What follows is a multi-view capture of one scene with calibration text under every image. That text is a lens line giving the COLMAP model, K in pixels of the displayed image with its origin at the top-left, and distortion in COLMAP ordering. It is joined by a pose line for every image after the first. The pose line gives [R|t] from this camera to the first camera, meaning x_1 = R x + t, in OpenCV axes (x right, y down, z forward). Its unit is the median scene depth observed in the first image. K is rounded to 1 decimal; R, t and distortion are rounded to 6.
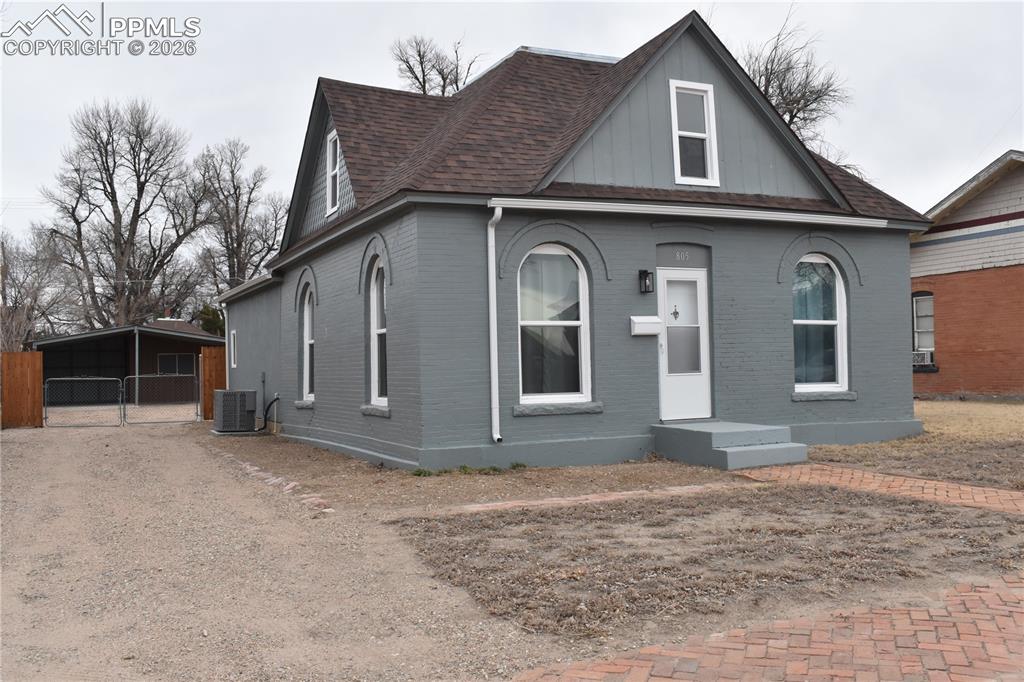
lens RADIAL K [[983.7, 0, 510.0], [0, 983.7, 343.0], [0, 0, 1]] dist [-0.054506, 0.000000]
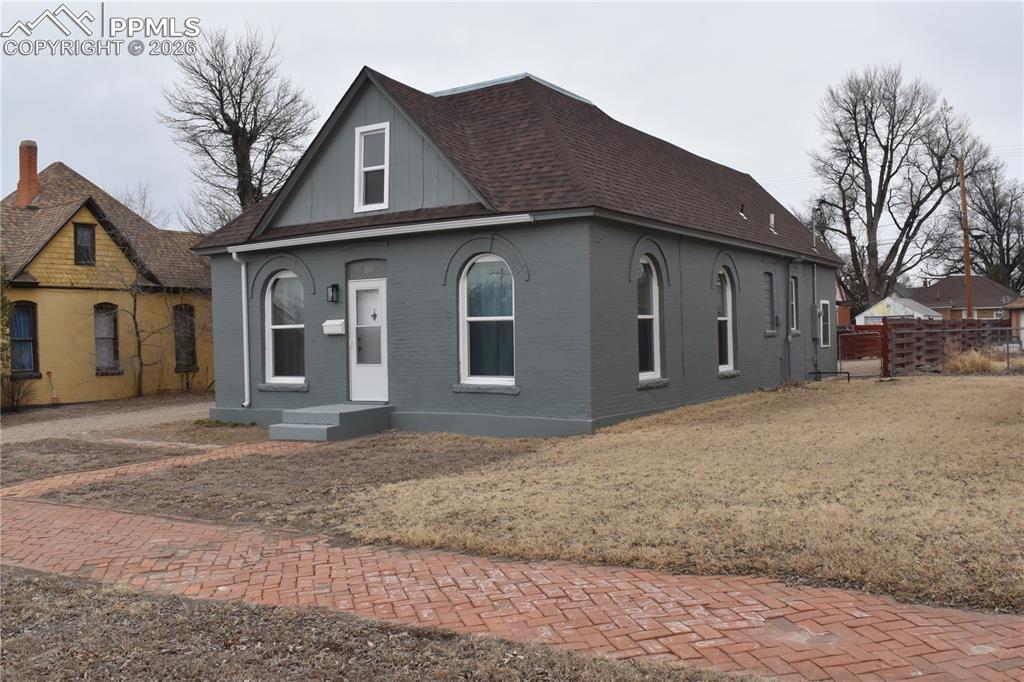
lens RADIAL K [[983.7, 0, 512.4], [0, 983.7, 337.0], [0, 0, 1]] dist [-0.054506, 0.000000]
pose [[0.535709, 0.008317, -0.844361, 1.302577], [0.033999, 0.998928, 0.031411, -0.035951], [0.843718, -0.045534, 0.534852, 0.482981]]
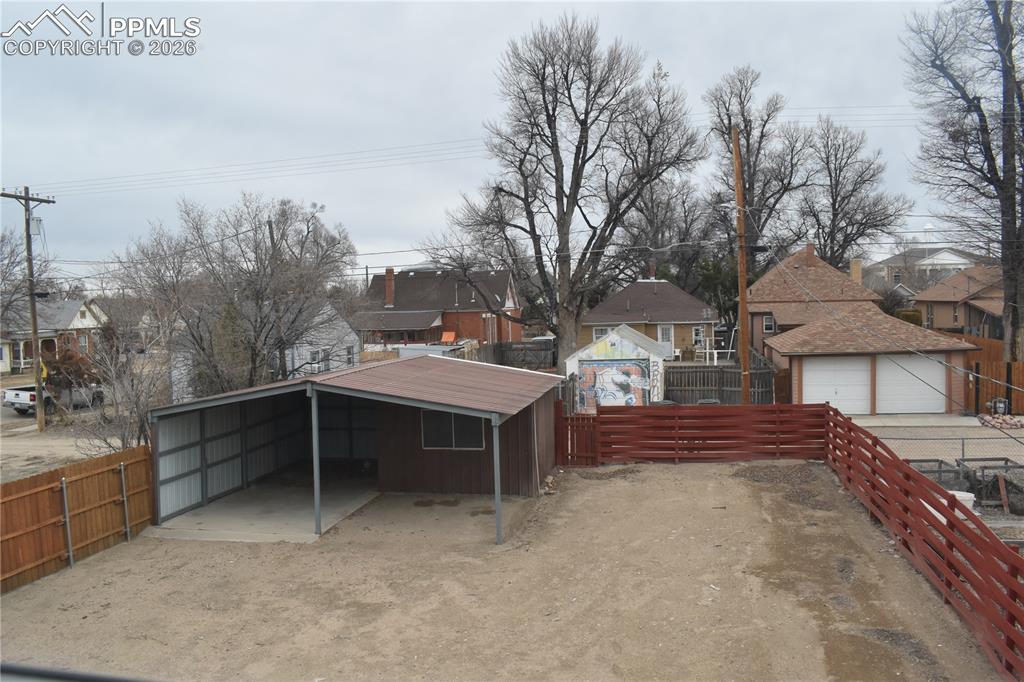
lens RADIAL K [[802.7, 0, 514.9], [0, 802.7, 340.1], [0, 0, 1]] dist [-0.101455, 0.025856]
pose [[0.802604, 0.032174, -0.595643, -0.120325], [0.022610, 0.996186, 0.084276, -0.186444], [0.596083, -0.081108, 0.798816, 1.972714]]
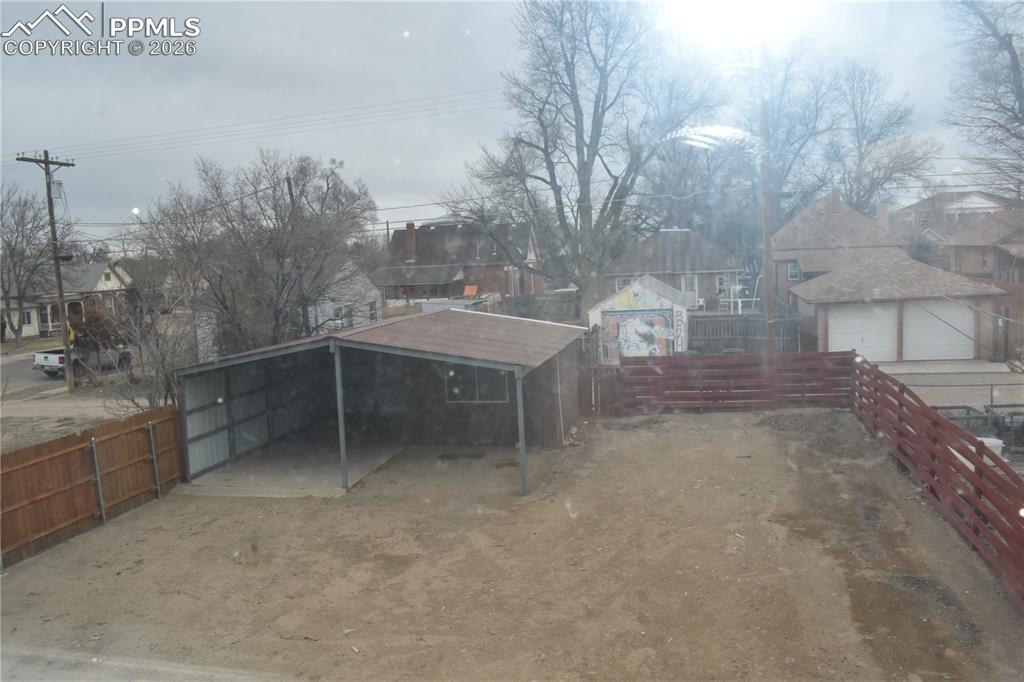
lens RADIAL K [[802.7, 0, 515.4], [0, 802.7, 339.9], [0, 0, 1]] dist [-0.101455, 0.025856]
pose [[0.786115, 0.052626, -0.615835, -0.122338], [0.044529, 0.988957, 0.141352, -0.184619], [0.616474, -0.138542, 0.775091, 1.978908]]
